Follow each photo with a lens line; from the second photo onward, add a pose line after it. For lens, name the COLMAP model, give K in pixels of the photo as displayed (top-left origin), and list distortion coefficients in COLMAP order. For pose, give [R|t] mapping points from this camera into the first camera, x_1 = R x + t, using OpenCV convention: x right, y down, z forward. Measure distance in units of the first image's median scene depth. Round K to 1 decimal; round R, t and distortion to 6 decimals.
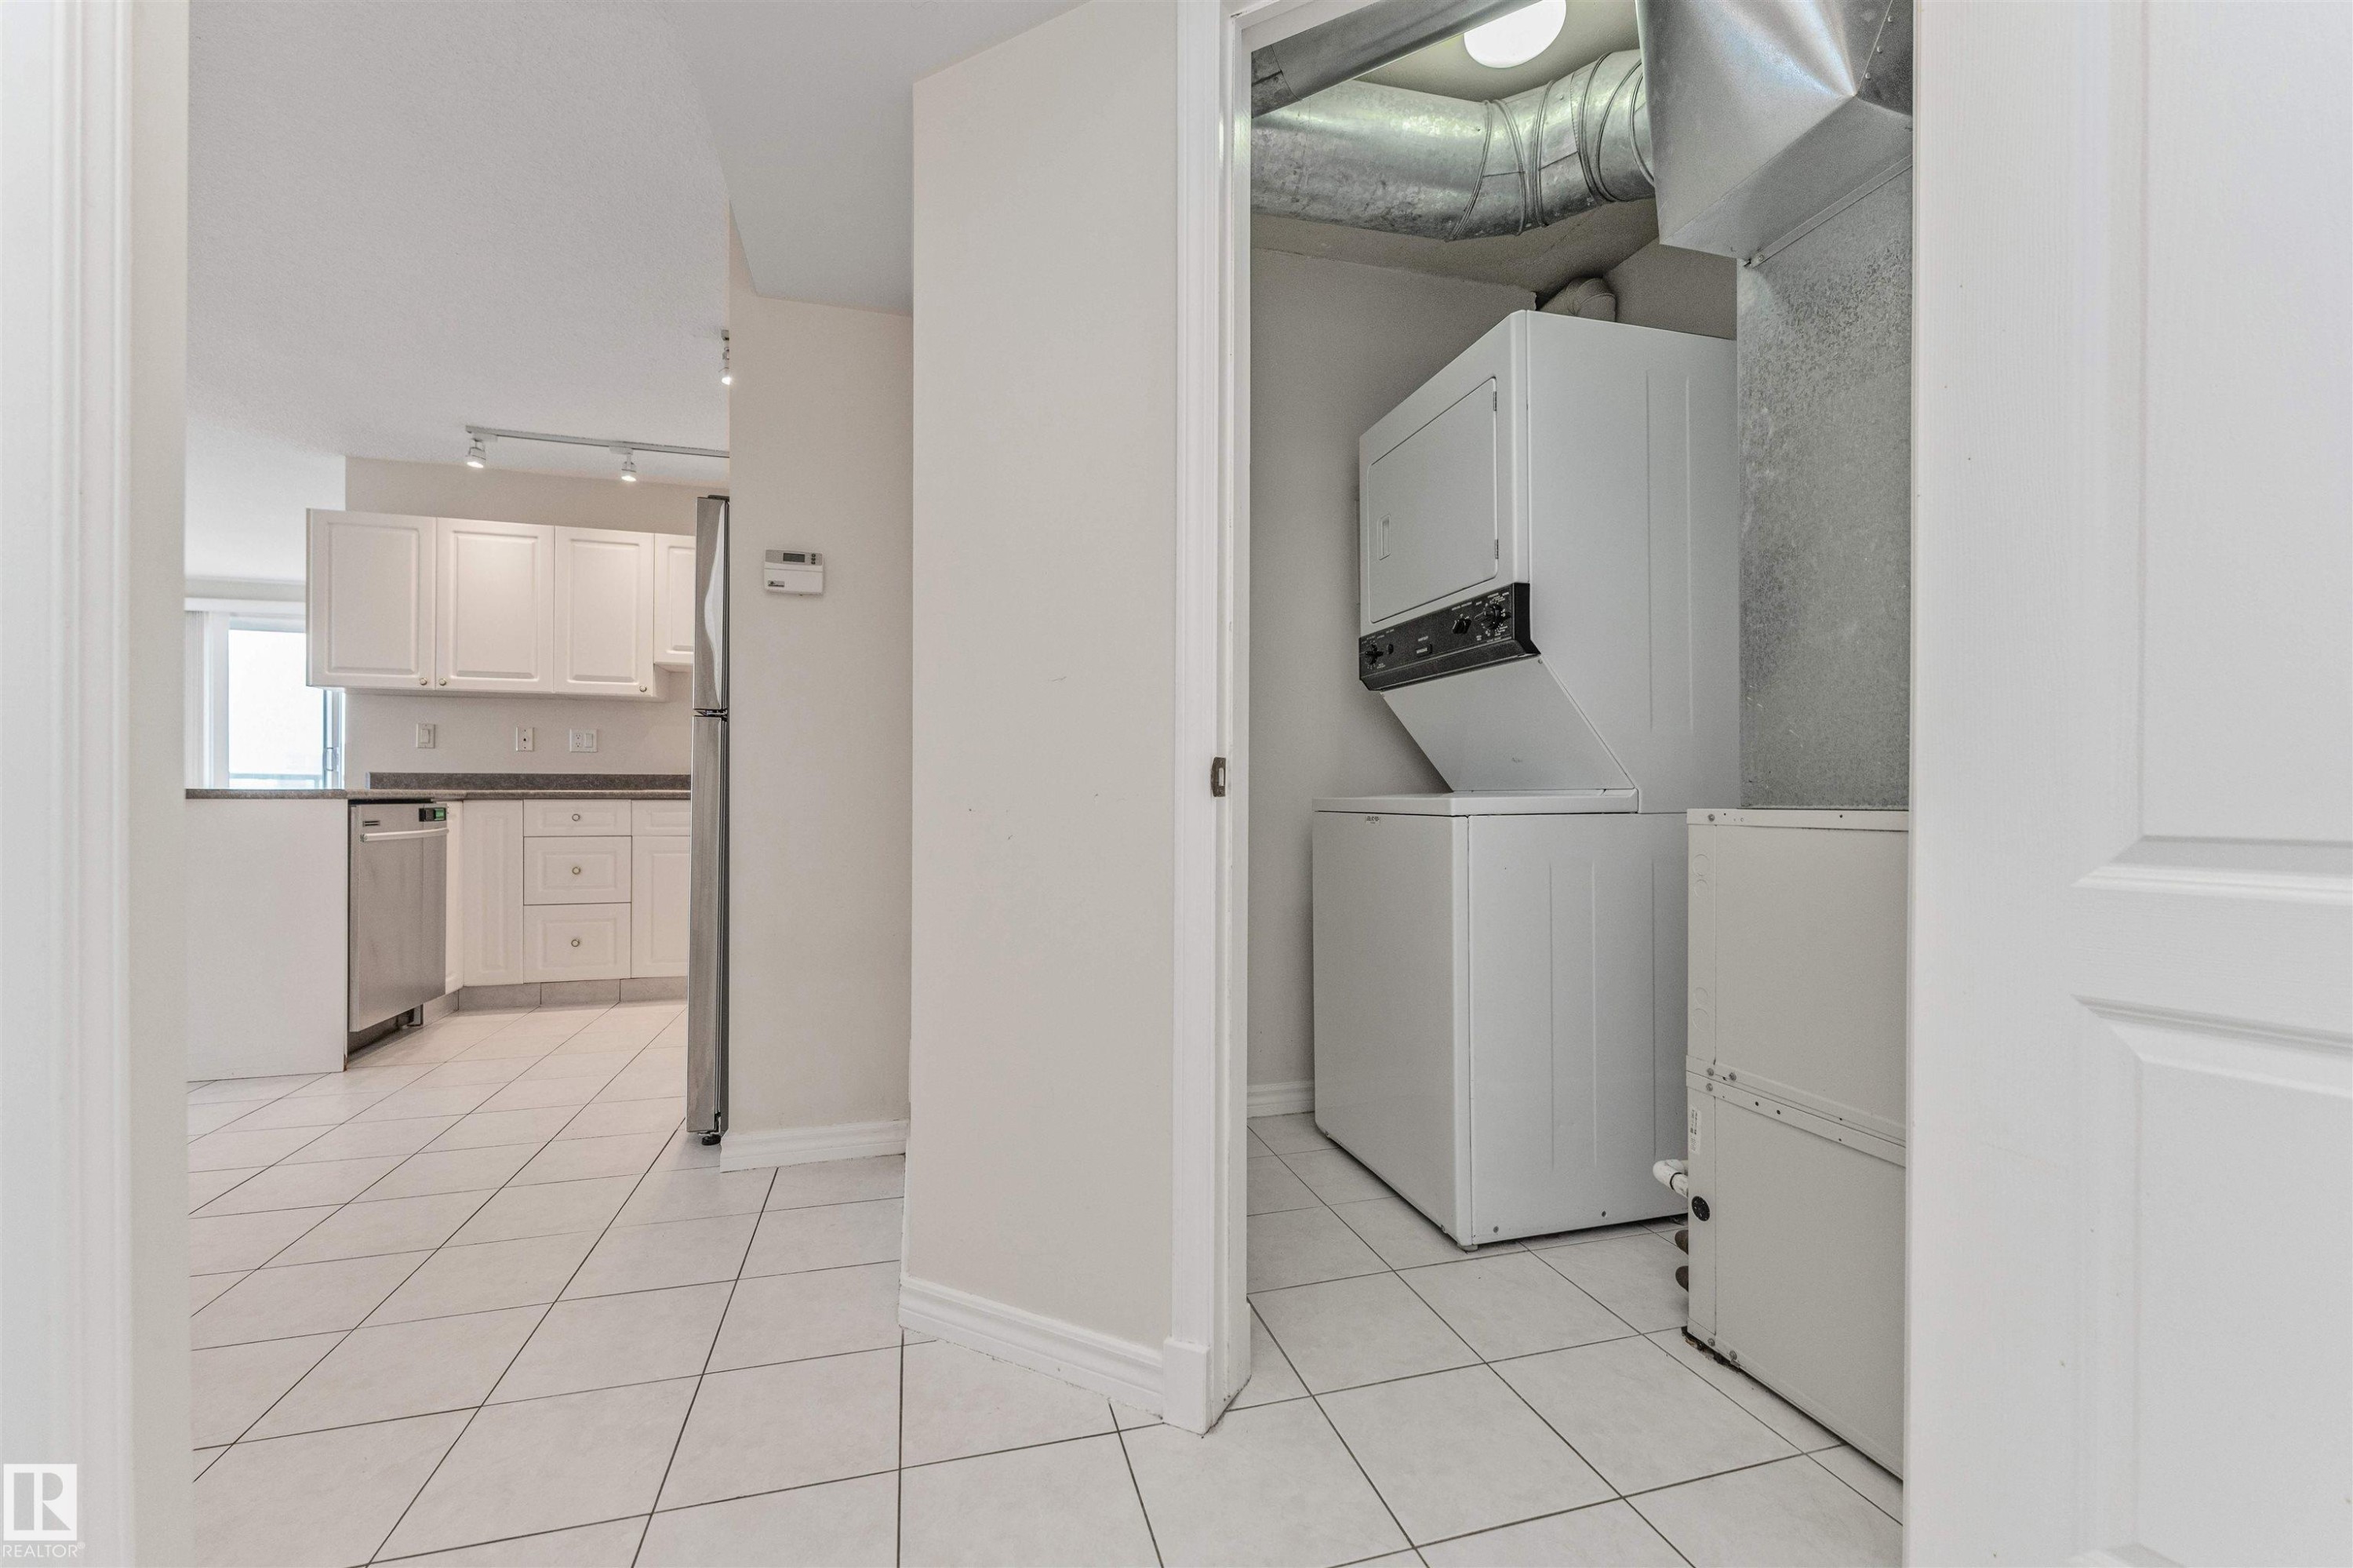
lens RADIAL K [[948.9, 0, 1170.0], [0, 948.9, 793.2], [0, 0, 1]] dist [0.000853, 0.000089]
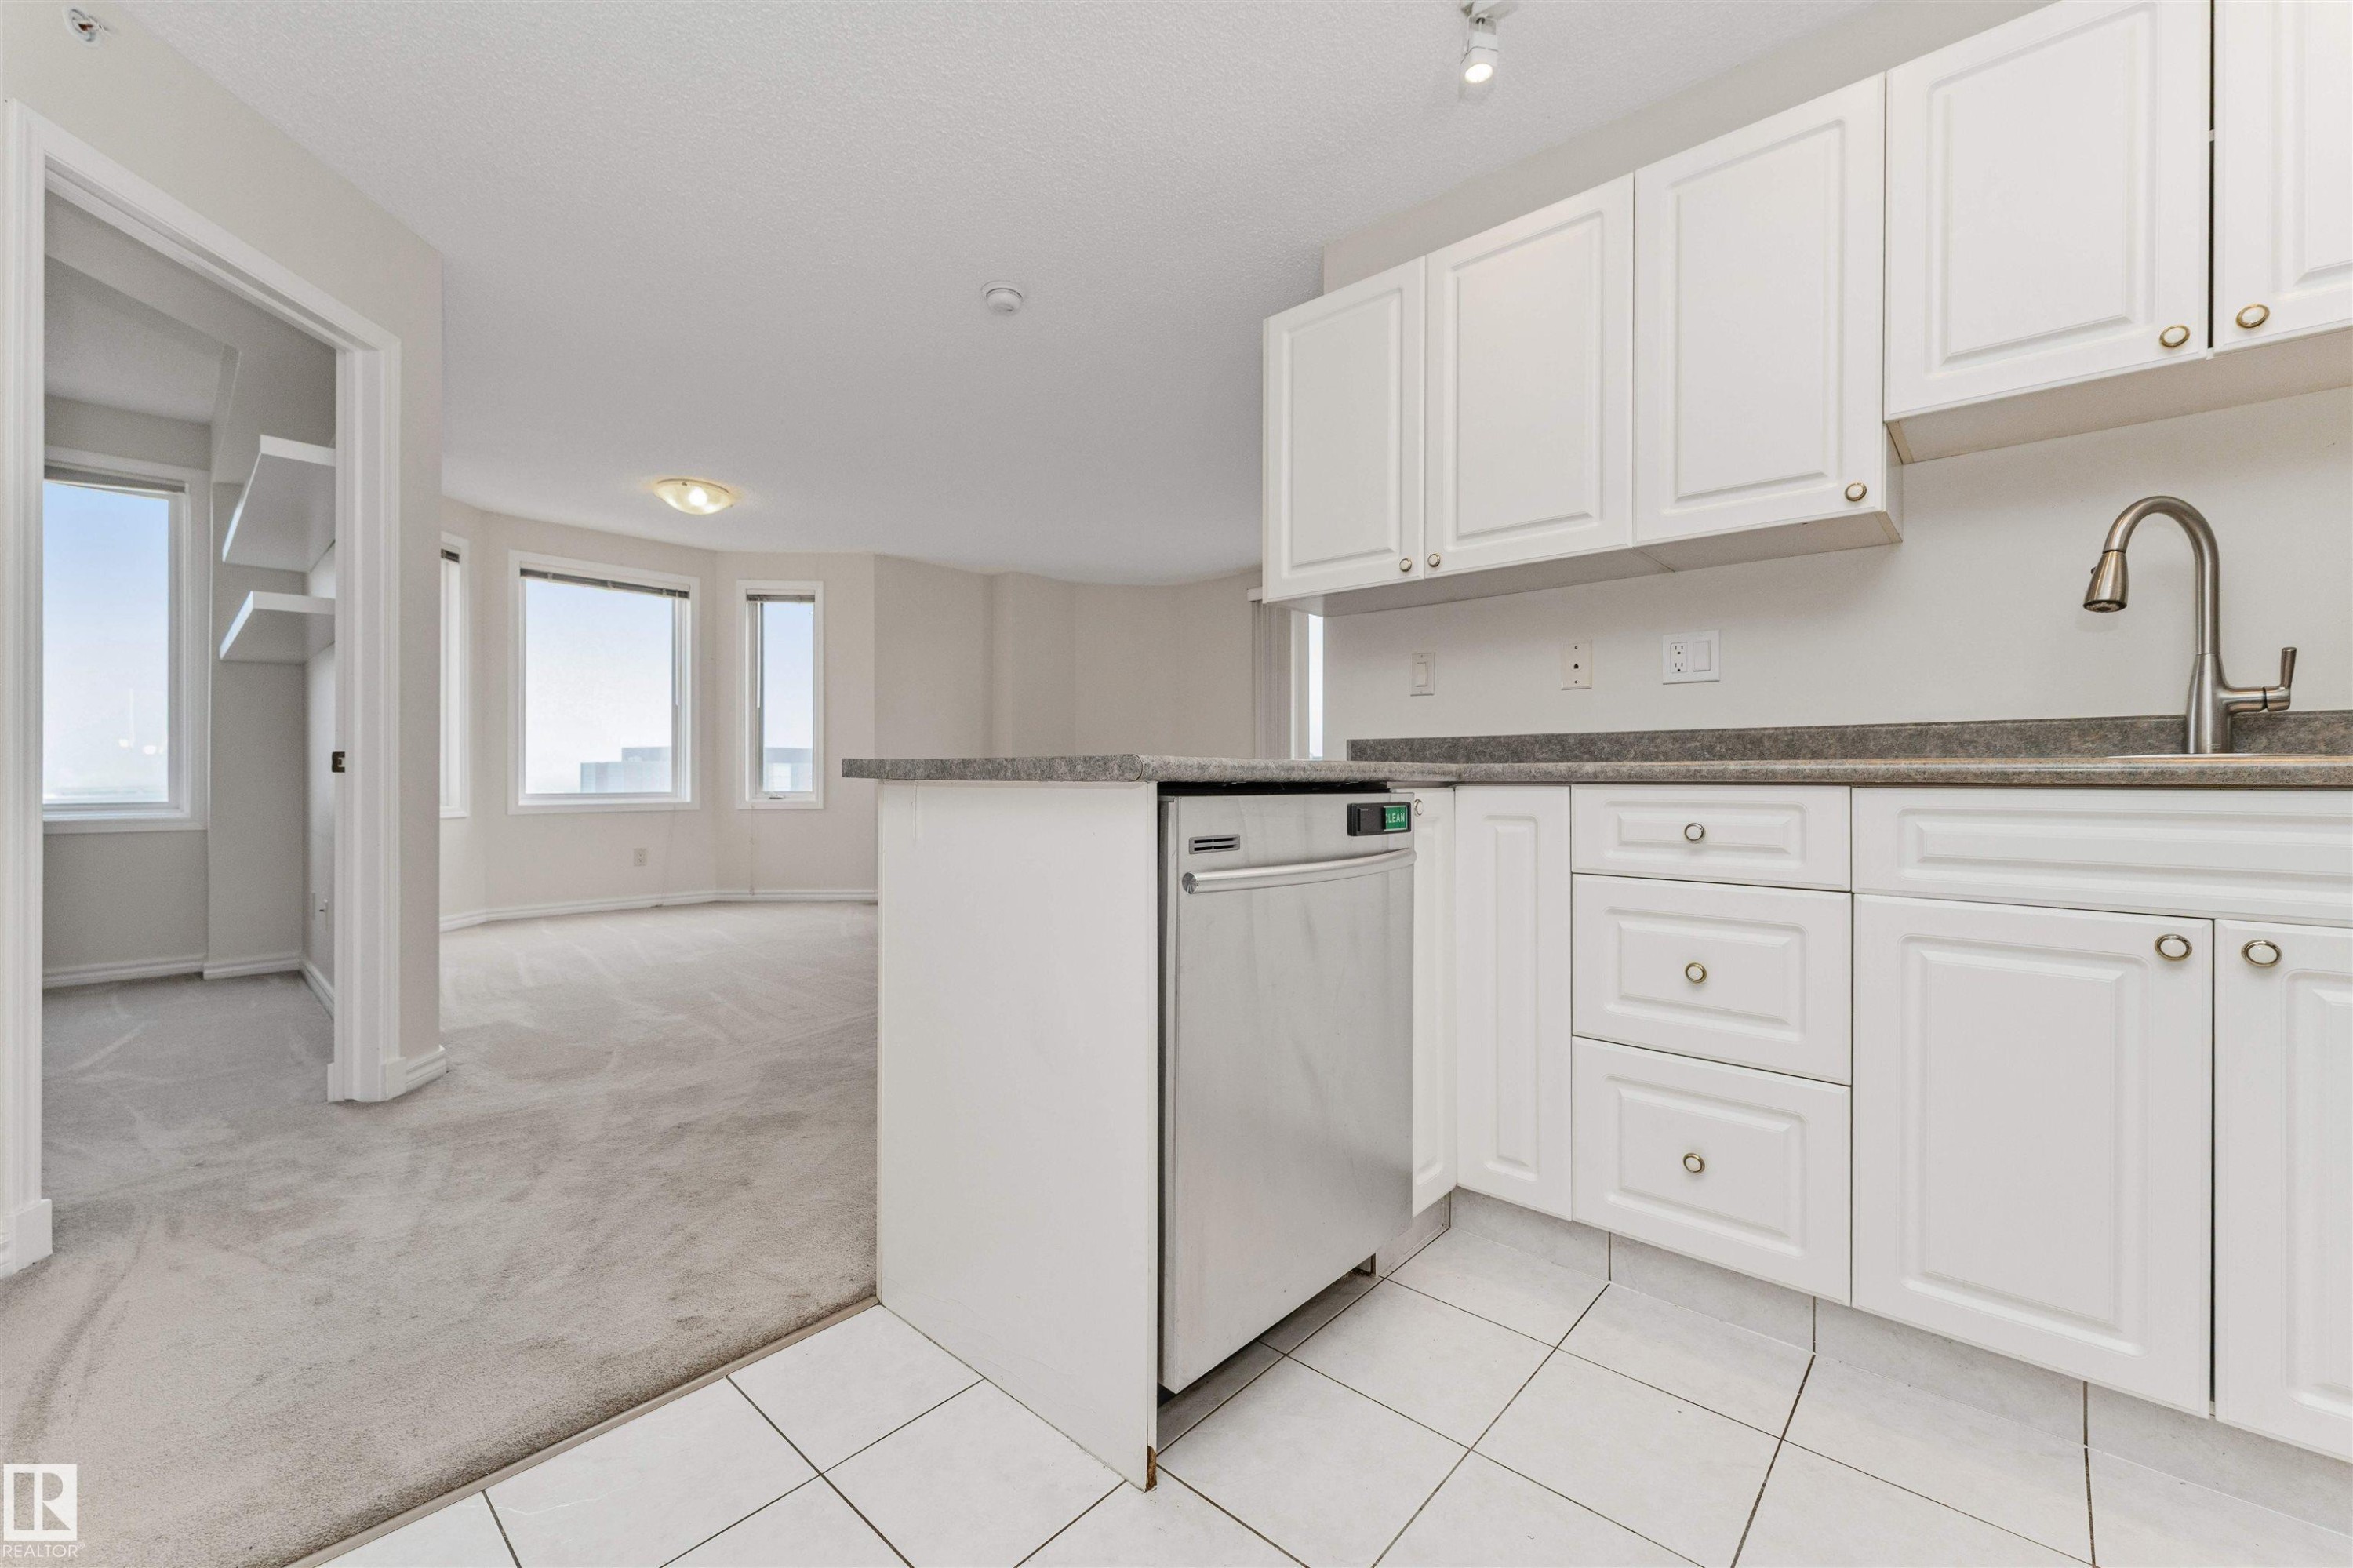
lens RADIAL K [[940.3, 0, 1171.5], [0, 940.3, 770.9], [0, 0, 1]] dist [0.001189, 0.000028]
pose [[0.532347, -0.004076, -0.846516, -0.410797], [-0.001968, 0.999980, -0.006053, 0.003113], [0.846524, 0.004888, 0.532328, 0.611123]]
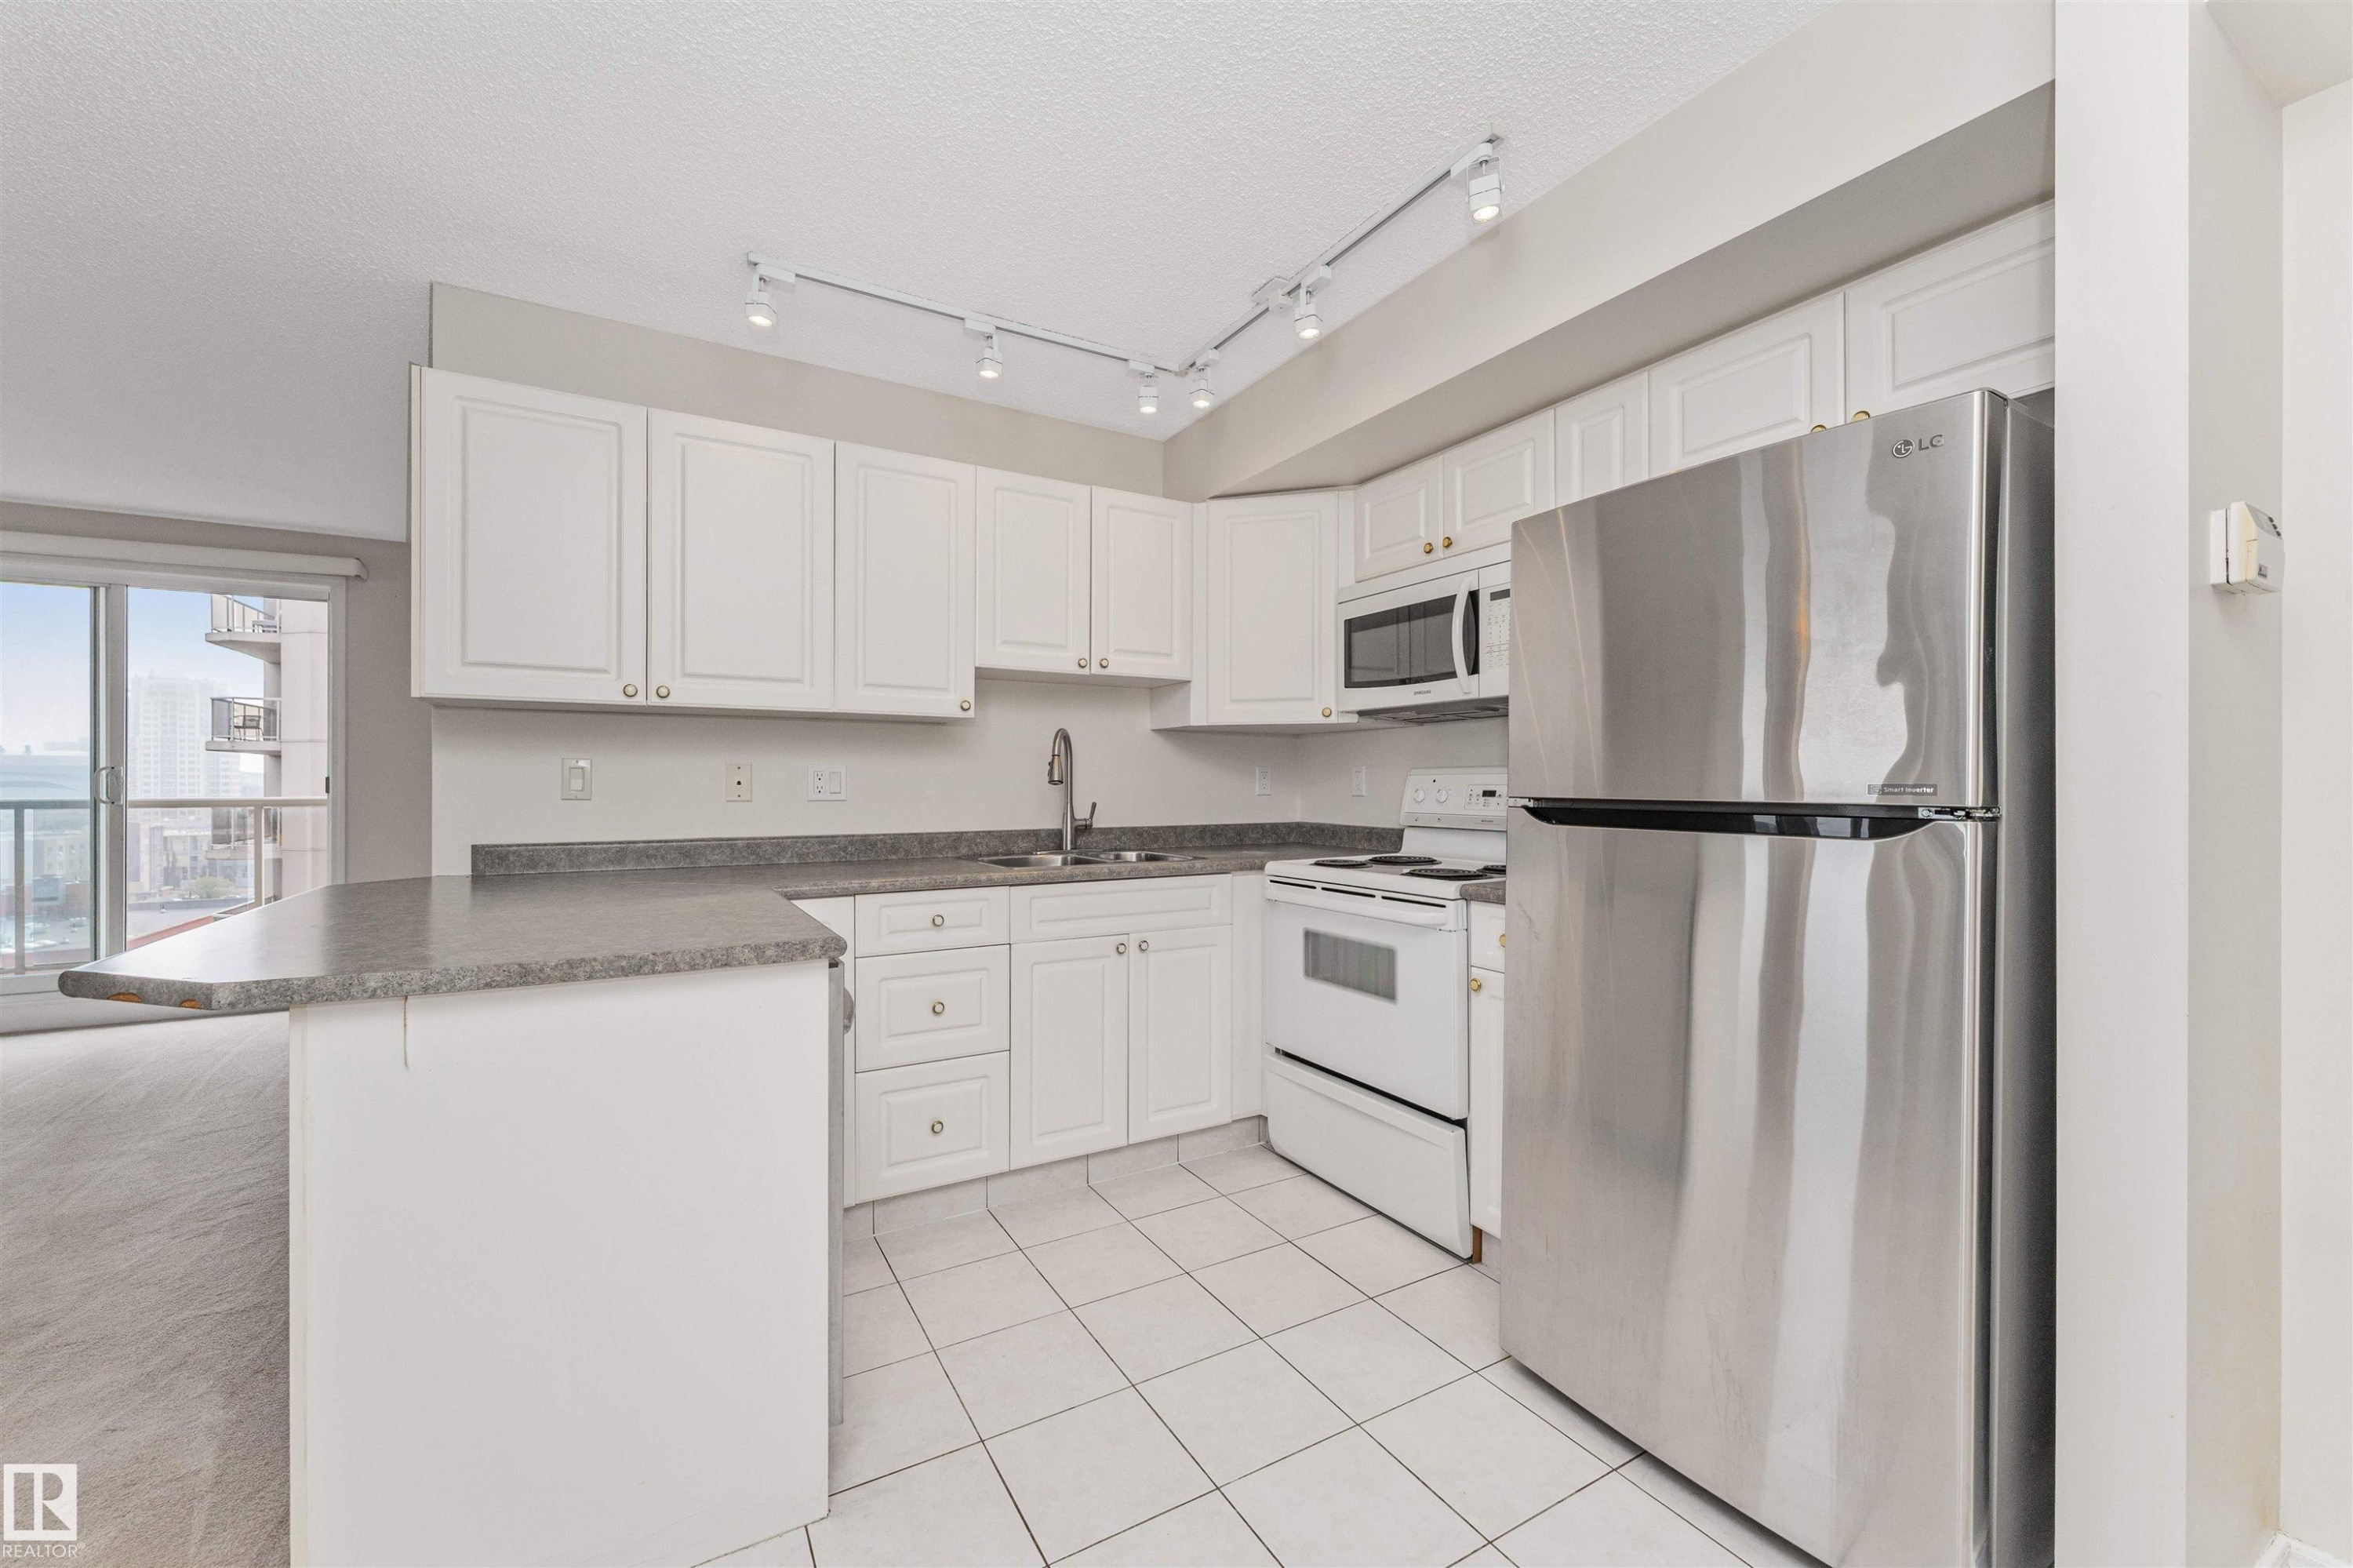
lens RADIAL K [[921.2, 0, 1176.5], [0, 921.2, 784.0], [0, 0, 1]] dist [-0.001686, -0.000209]
pose [[0.967863, -0.001837, 0.251473, -0.615570], [0.002347, 0.999996, -0.001729, -0.059852], [-0.251469, 0.002263, 0.967863, 0.381964]]
